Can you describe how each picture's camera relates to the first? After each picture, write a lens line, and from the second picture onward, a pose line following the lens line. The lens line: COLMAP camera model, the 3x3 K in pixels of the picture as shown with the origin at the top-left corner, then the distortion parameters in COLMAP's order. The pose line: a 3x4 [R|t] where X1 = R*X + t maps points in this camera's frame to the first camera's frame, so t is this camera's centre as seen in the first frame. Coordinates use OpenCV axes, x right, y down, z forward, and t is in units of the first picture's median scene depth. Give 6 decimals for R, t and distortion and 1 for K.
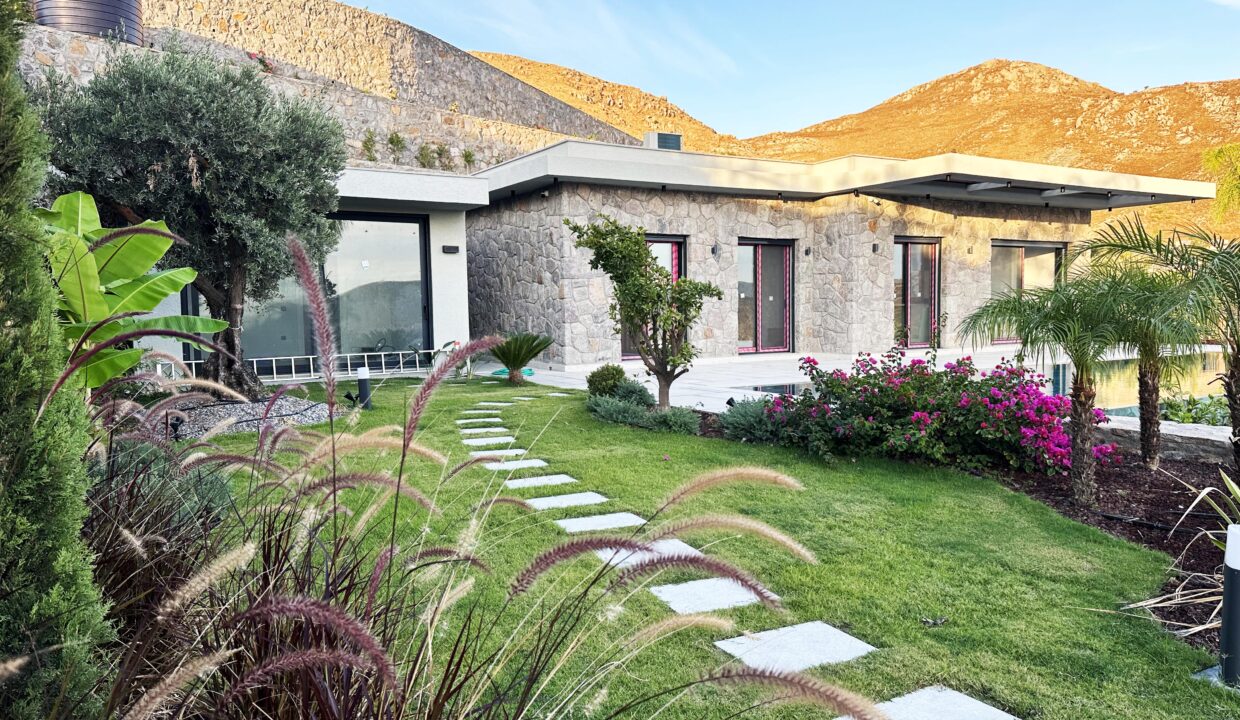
lens RADIAL K [[856.4, 0, 625.2], [0, 856.4, 357.9], [0, 0, 1]] dist [0.190568, -0.356829]
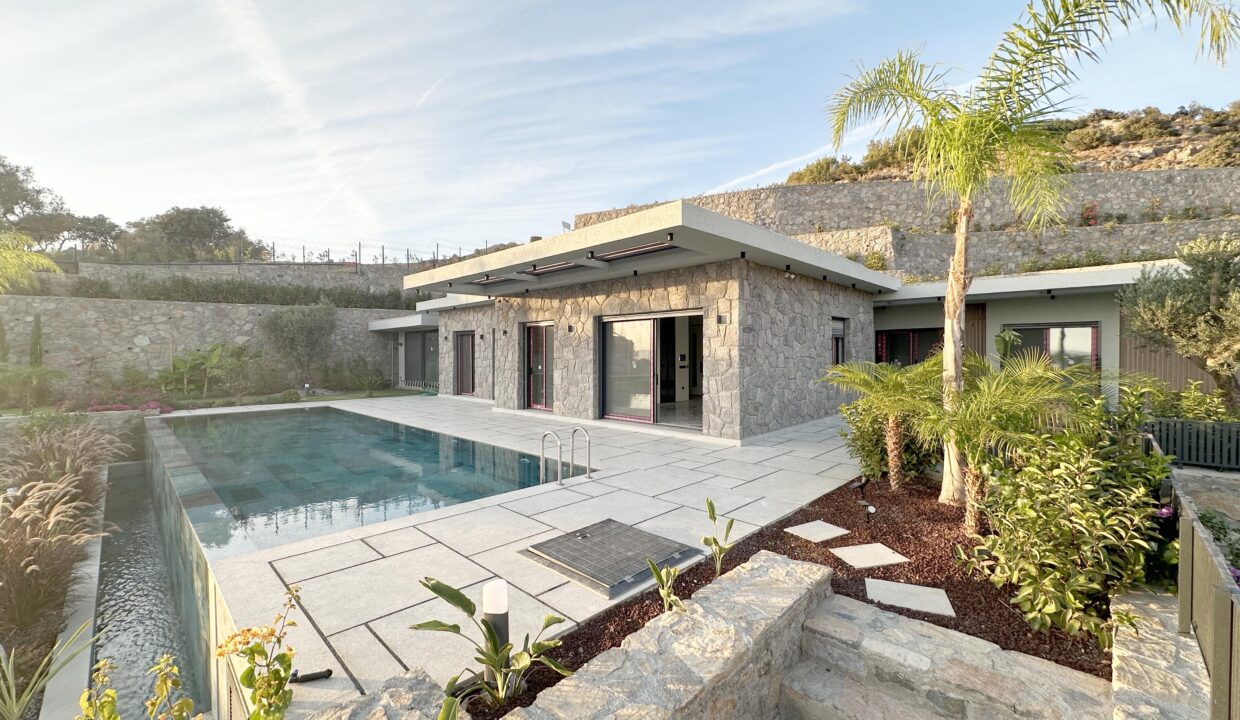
lens RADIAL K [[495.7, 0, 620.0], [0, 495.7, 360.0], [0, 0, 1]] dist [-0.000204, 0.000434]
pose [[0.248242, 0.024683, -0.968383, 1.037223], [-0.056577, 0.998338, 0.010944, -0.096424], [0.967044, 0.052072, 0.249226, 0.918357]]
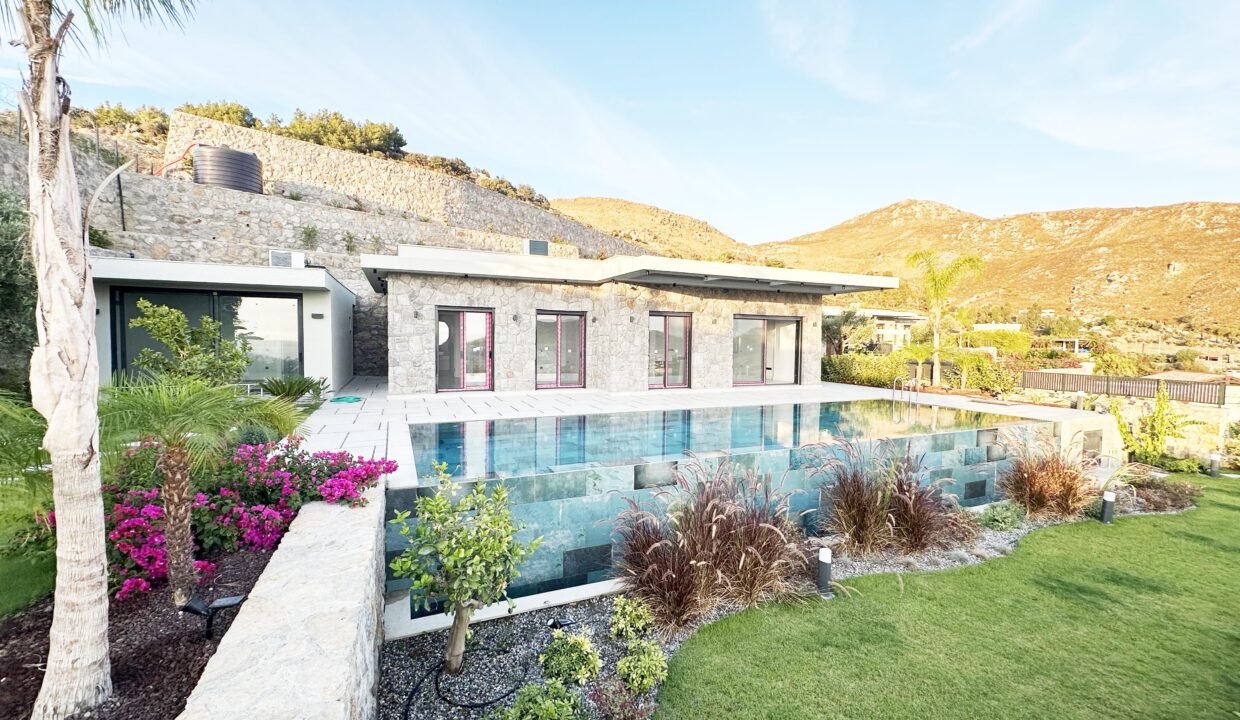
lens RADIAL K [[495.7, 0, 620.0], [0, 495.7, 360.0], [0, 0, 1]] dist [-0.000204, 0.000434]
pose [[0.991295, 0.031334, -0.127880, 0.350905], [-0.033750, 0.999290, -0.016767, -0.041364], [0.127264, 0.020937, 0.991648, 0.168050]]
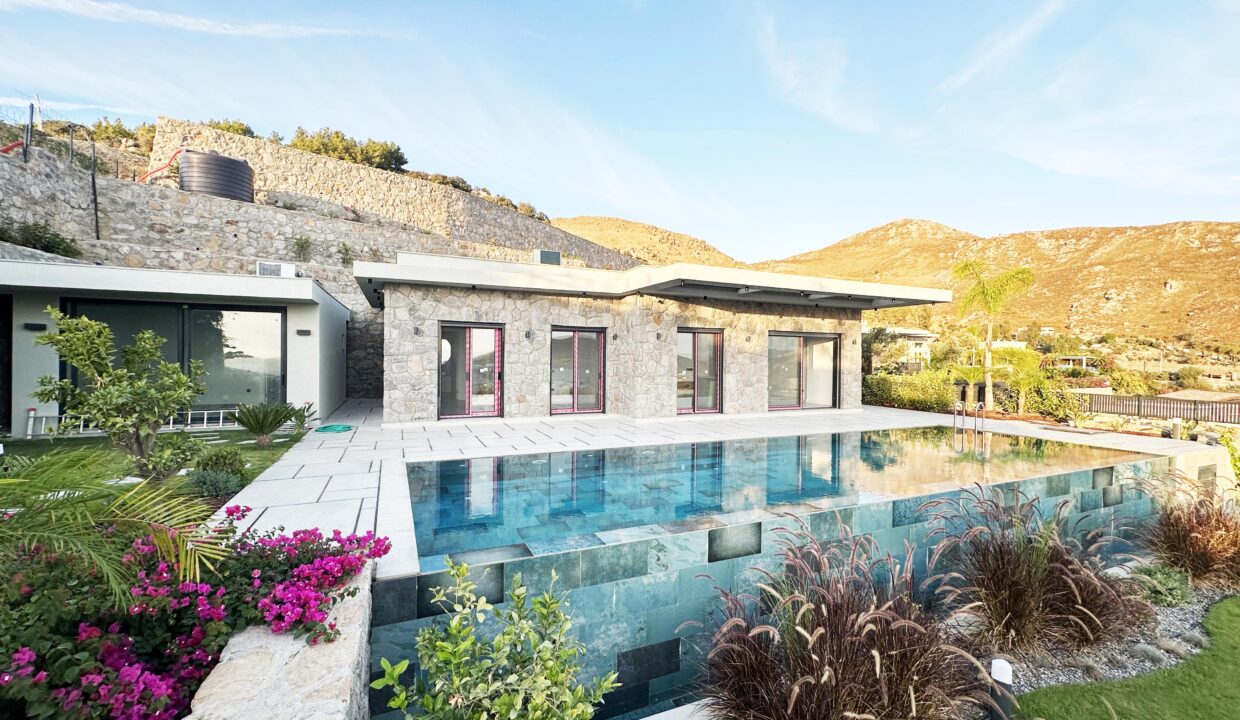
lens RADIAL K [[495.7, 0, 620.0], [0, 495.7, 360.0], [0, 0, 1]] dist [-0.000204, 0.000434]
pose [[0.991773, 0.026452, -0.125247, 0.302326], [-0.033280, 0.998054, -0.052735, -0.047323], [0.123608, 0.056469, 0.990723, 0.248558]]
